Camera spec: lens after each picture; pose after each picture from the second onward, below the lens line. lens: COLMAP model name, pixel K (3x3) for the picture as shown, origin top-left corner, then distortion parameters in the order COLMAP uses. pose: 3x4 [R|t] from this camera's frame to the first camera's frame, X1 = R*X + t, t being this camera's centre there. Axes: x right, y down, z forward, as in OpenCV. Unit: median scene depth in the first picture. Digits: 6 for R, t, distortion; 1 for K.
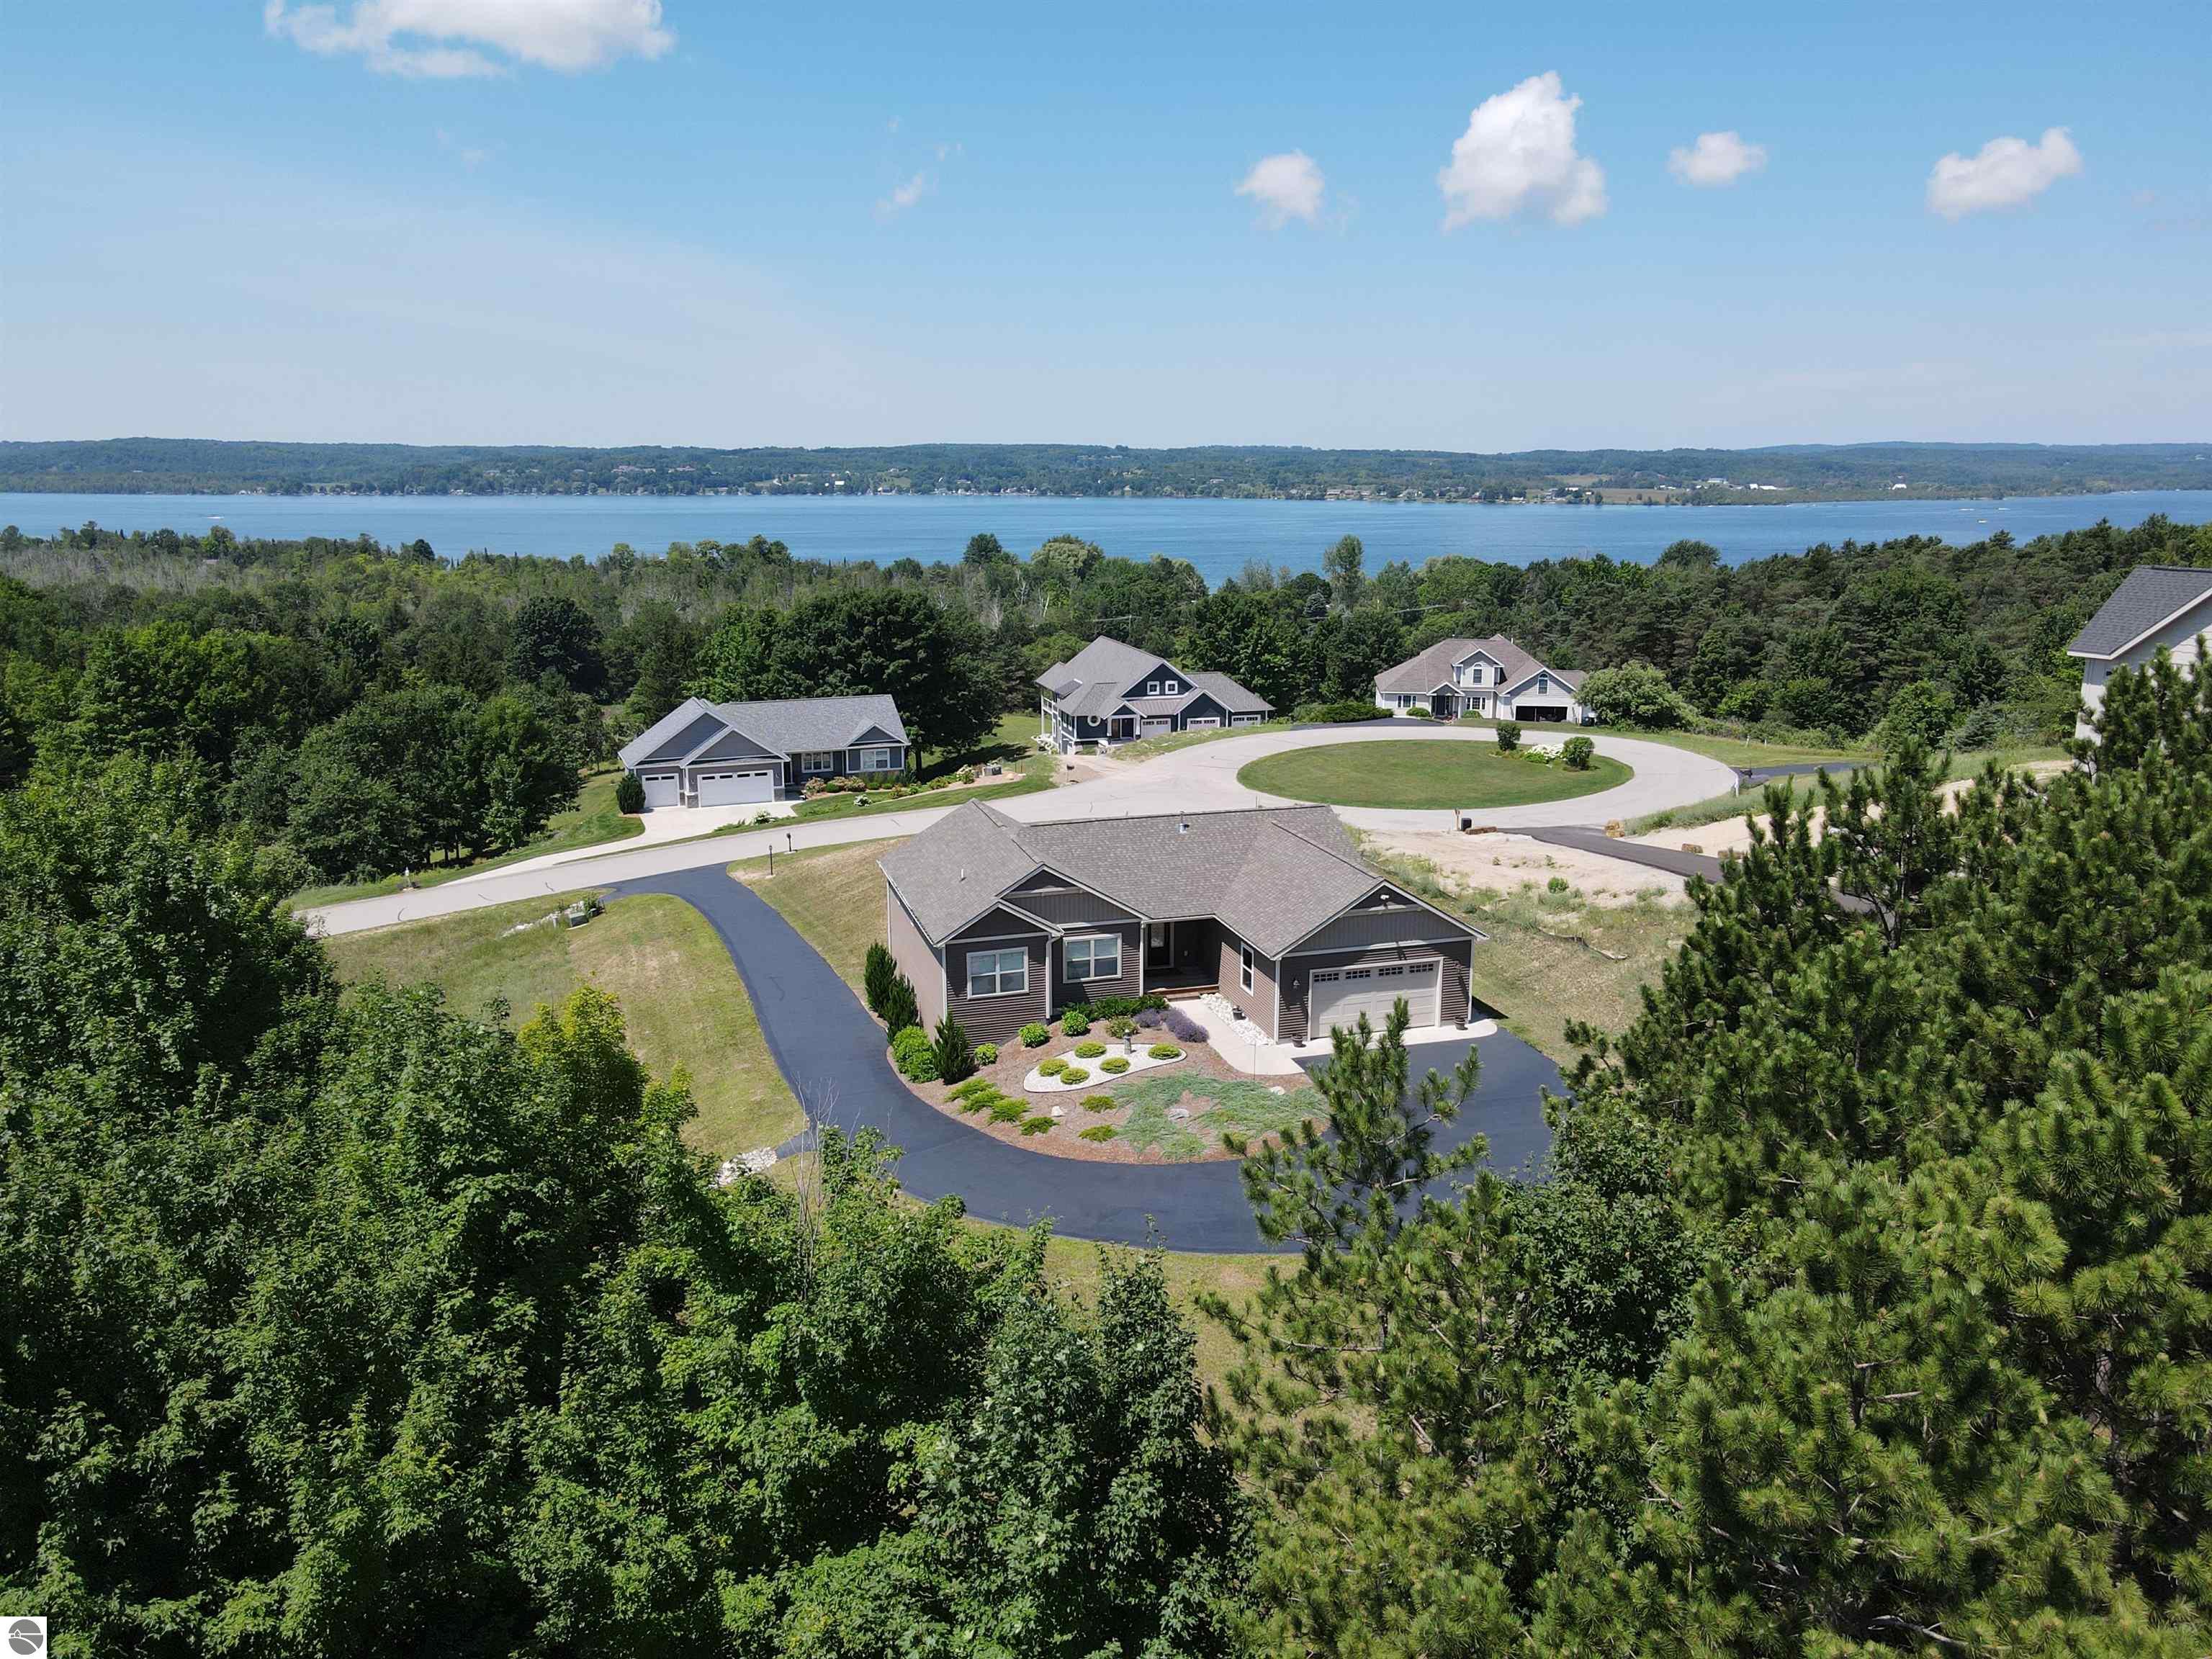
lens RADIAL K [[1608.2, 0, 1106.0], [0, 1608.2, 829.5], [0, 0, 1]] dist [0.001086, -0.000020]
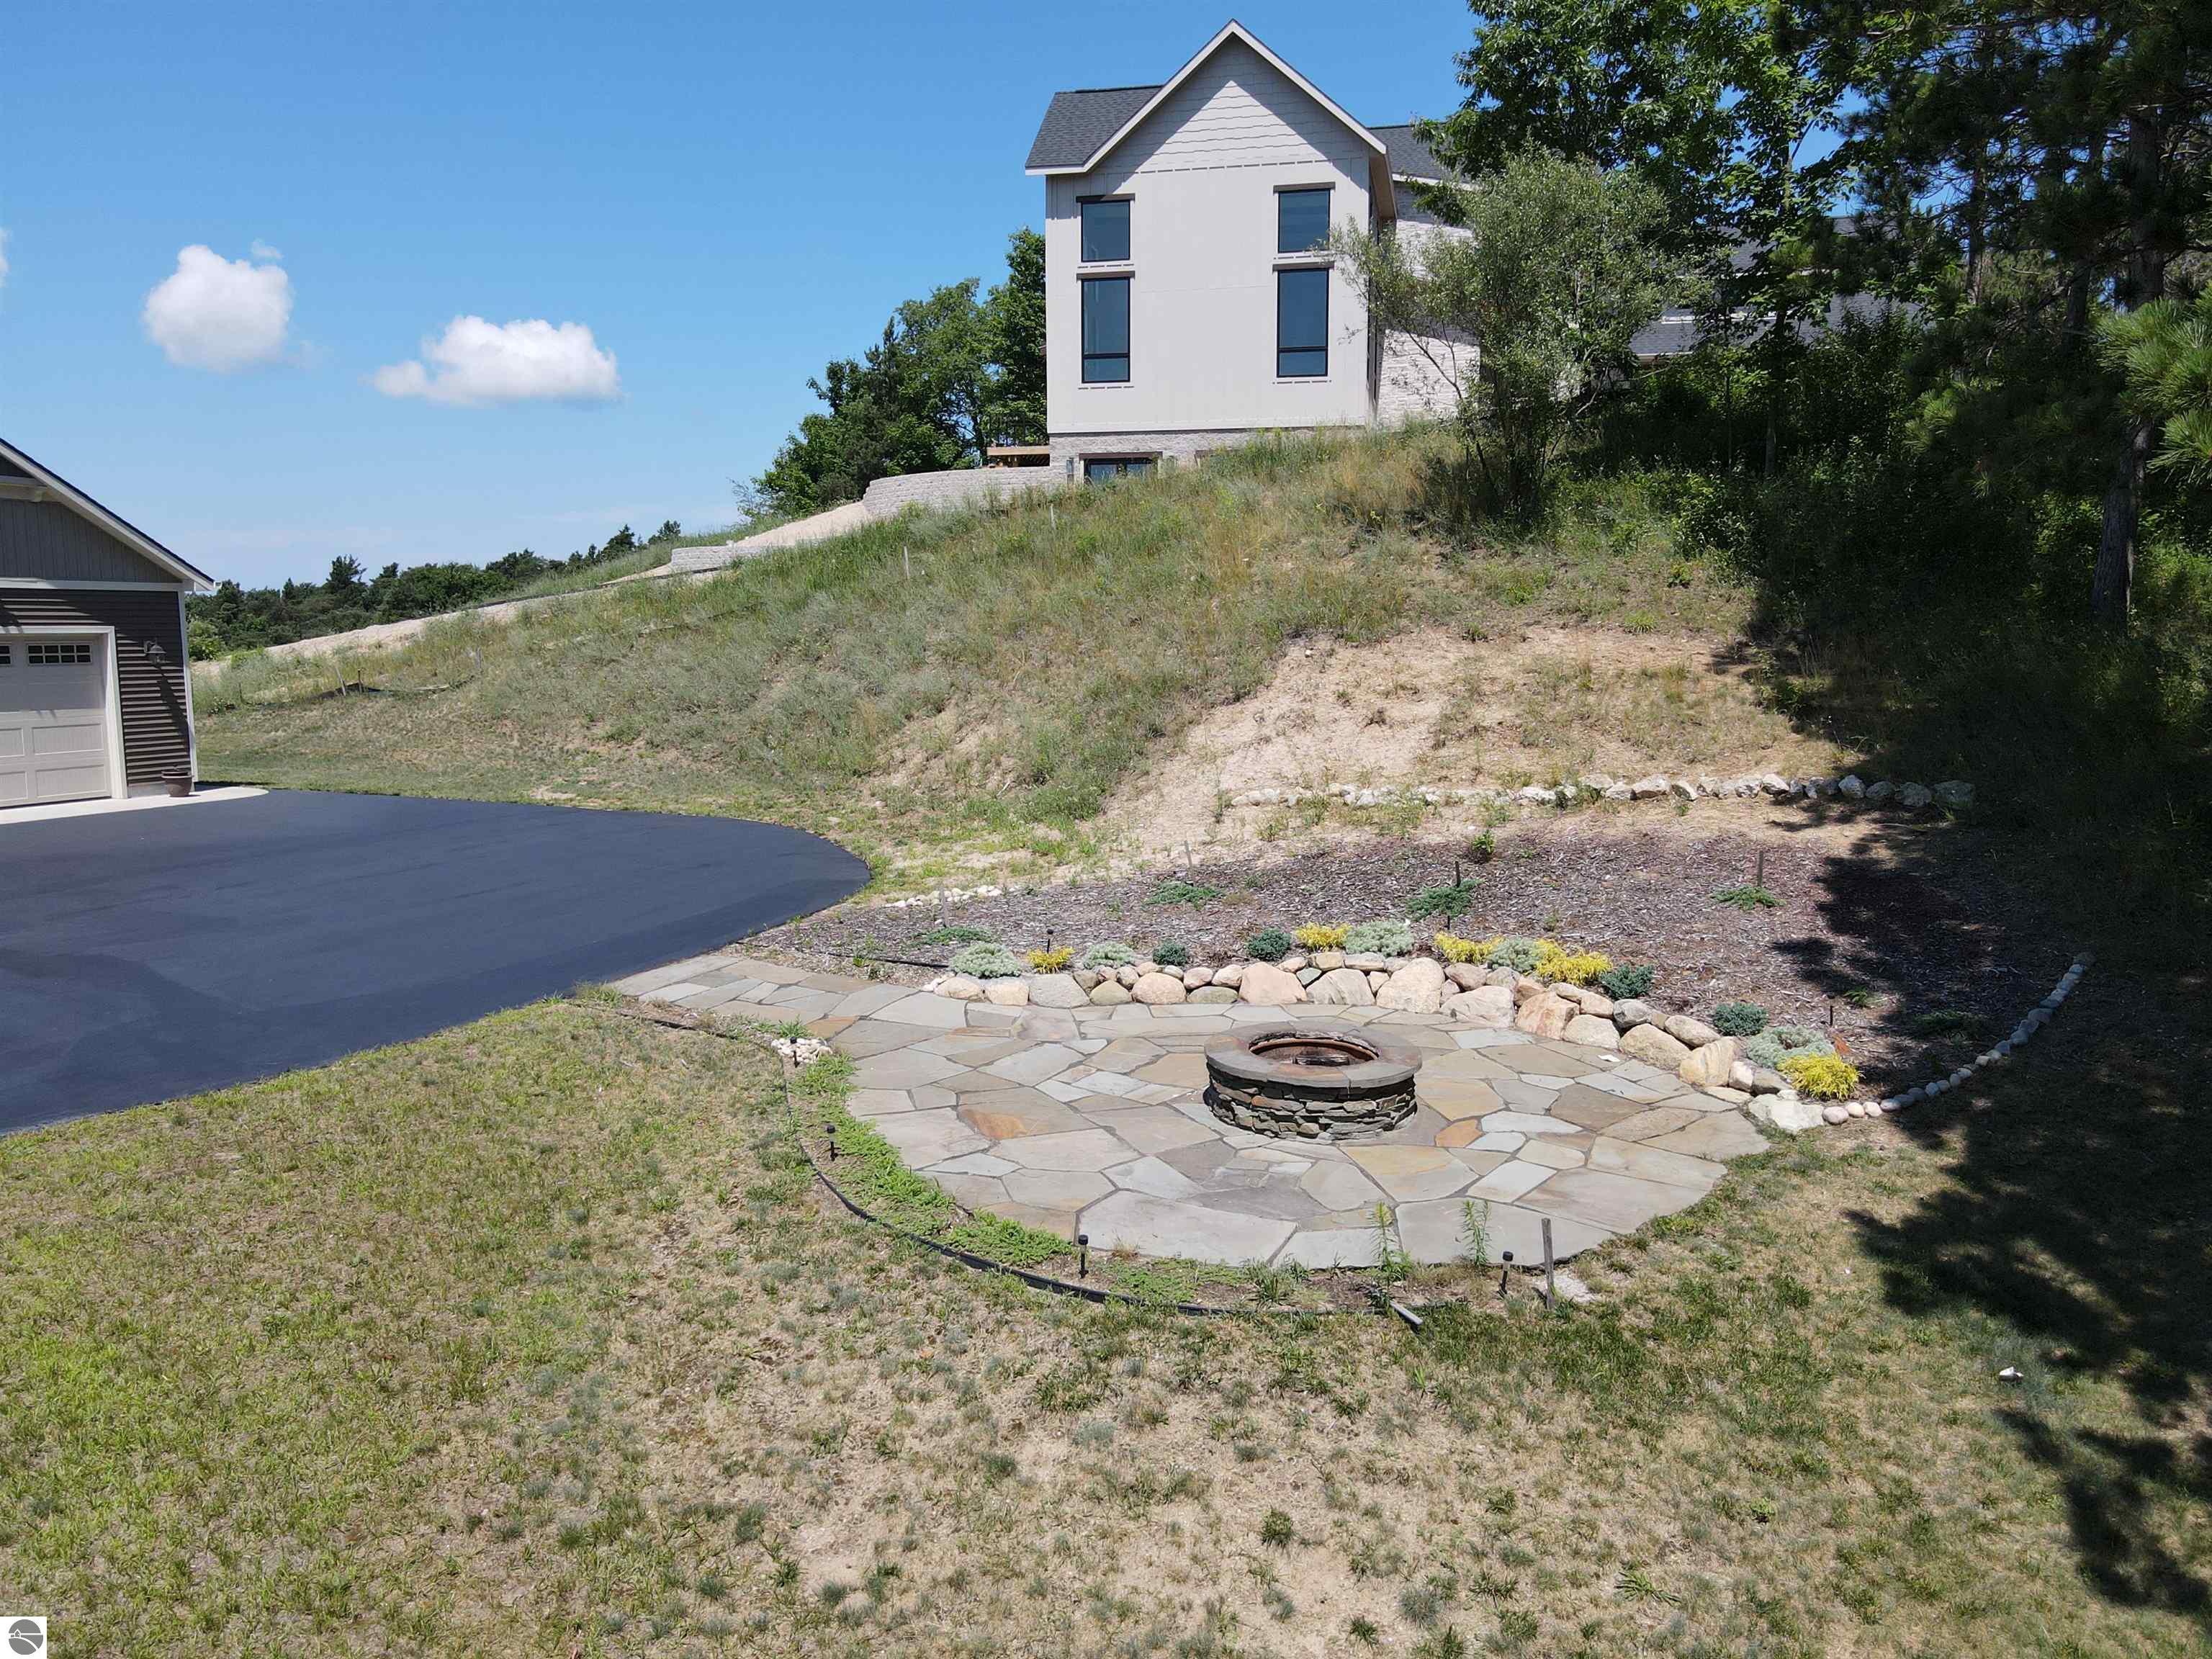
lens RADIAL K [[1608.2, 0, 1106.0], [0, 1608.2, 829.5], [0, 0, 1]] dist [0.001086, -0.000020]
pose [[0.627009, -0.094957, 0.773203, 0.039217], [0.172125, 0.984899, -0.018625, 0.184729], [-0.759759, 0.144765, 0.633885, 0.534478]]
